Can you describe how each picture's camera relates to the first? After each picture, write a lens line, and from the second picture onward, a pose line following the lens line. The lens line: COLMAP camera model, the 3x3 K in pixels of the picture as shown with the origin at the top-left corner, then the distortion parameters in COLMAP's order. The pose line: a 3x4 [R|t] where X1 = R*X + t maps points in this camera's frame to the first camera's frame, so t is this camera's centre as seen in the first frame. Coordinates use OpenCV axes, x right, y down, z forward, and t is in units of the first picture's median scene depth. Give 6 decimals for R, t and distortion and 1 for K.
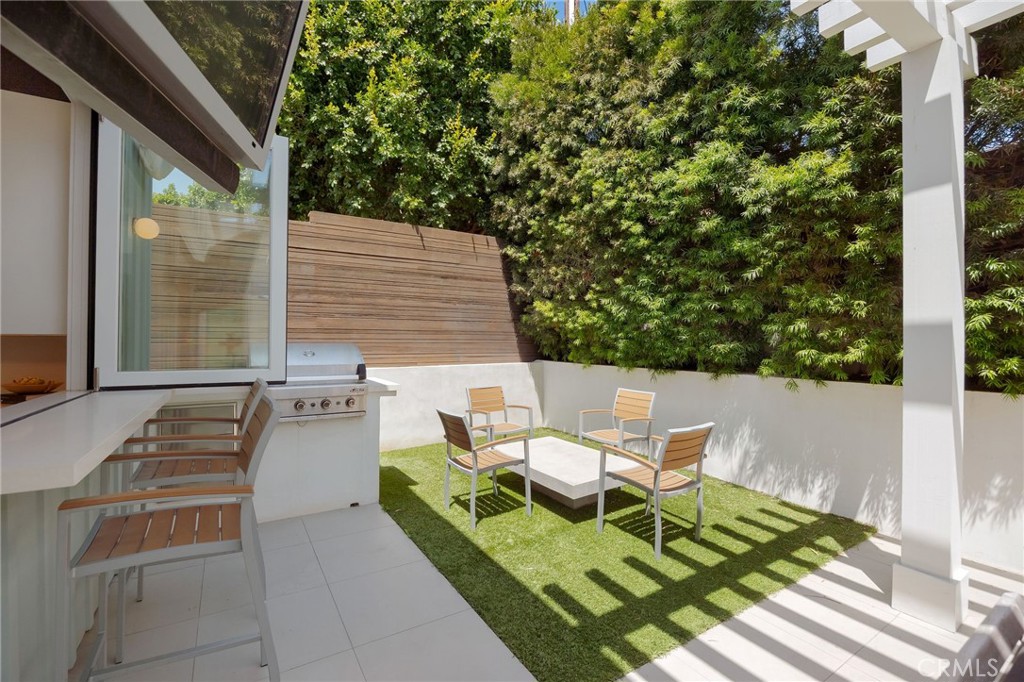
lens RADIAL K [[456.1, 0, 509.0], [0, 456.1, 340.5], [0, 0, 1]] dist [-0.006885, -0.000440]
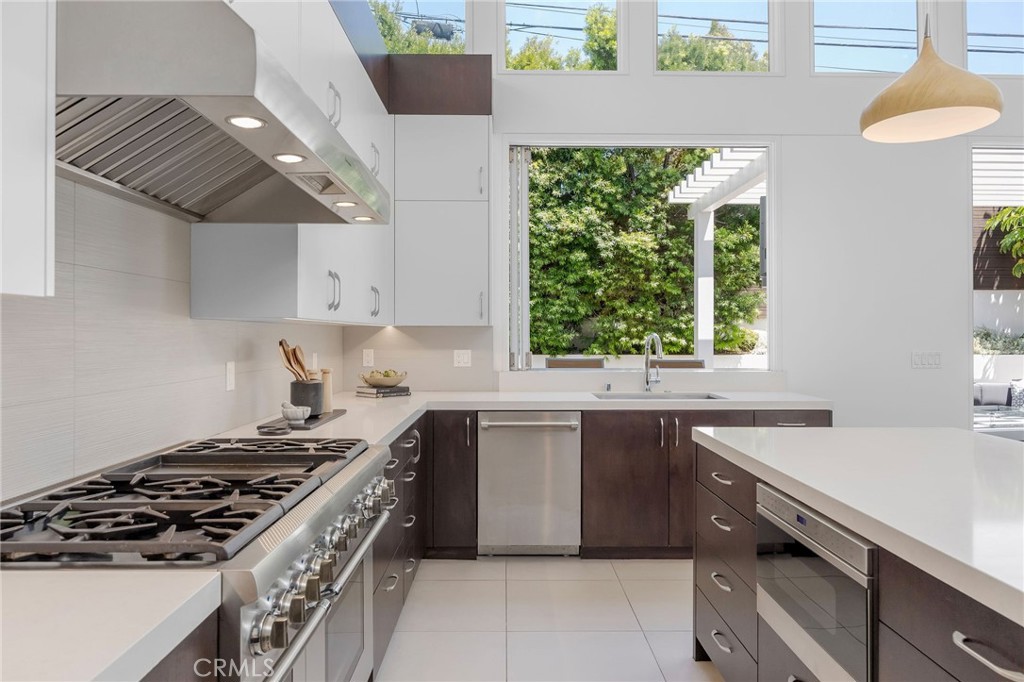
lens RADIAL K [[650.7, 0, 516.6], [0, 650.7, 338.8], [0, 0, 1]] dist [-0.003834, -0.000350]
pose [[0.509110, -0.002190, 0.860699, -1.455254], [0.002086, 0.999997, 0.001311, 0.017147], [-0.860699, 0.001128, 0.509113, 0.056621]]
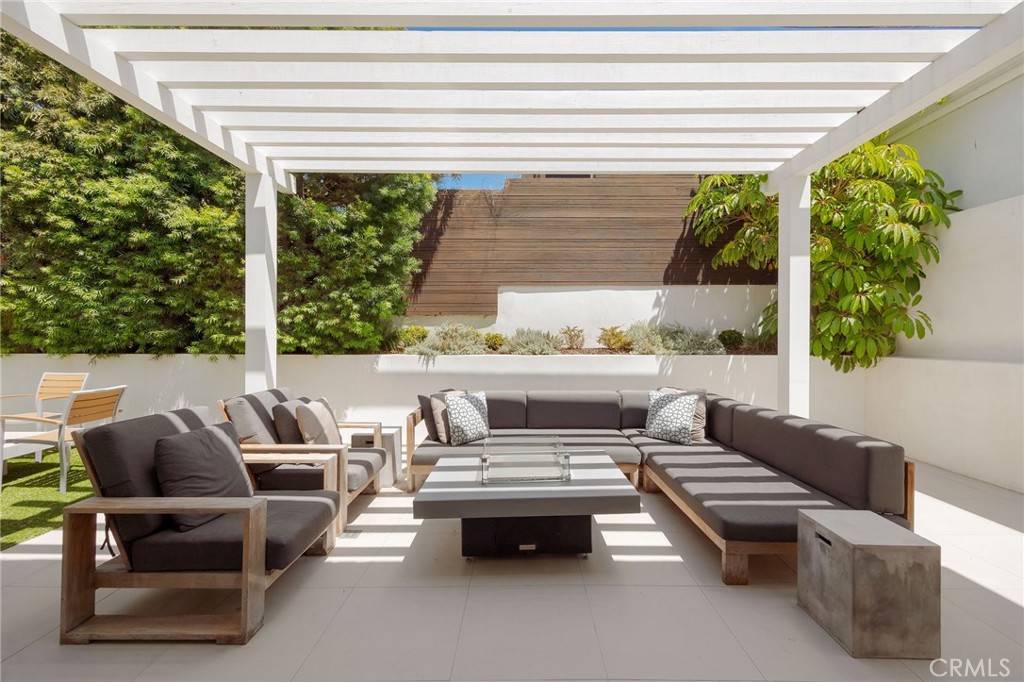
lens RADIAL K [[414.0, 0, 522.3], [0, 414.0, 337.7], [0, 0, 1]] dist [-0.002132, 0.000461]
pose [[0.525033, -0.003020, 0.851077, 0.011760], [-0.001696, 0.999988, 0.004594, 0.020308], [-0.851080, -0.003856, 0.525021, -0.487377]]
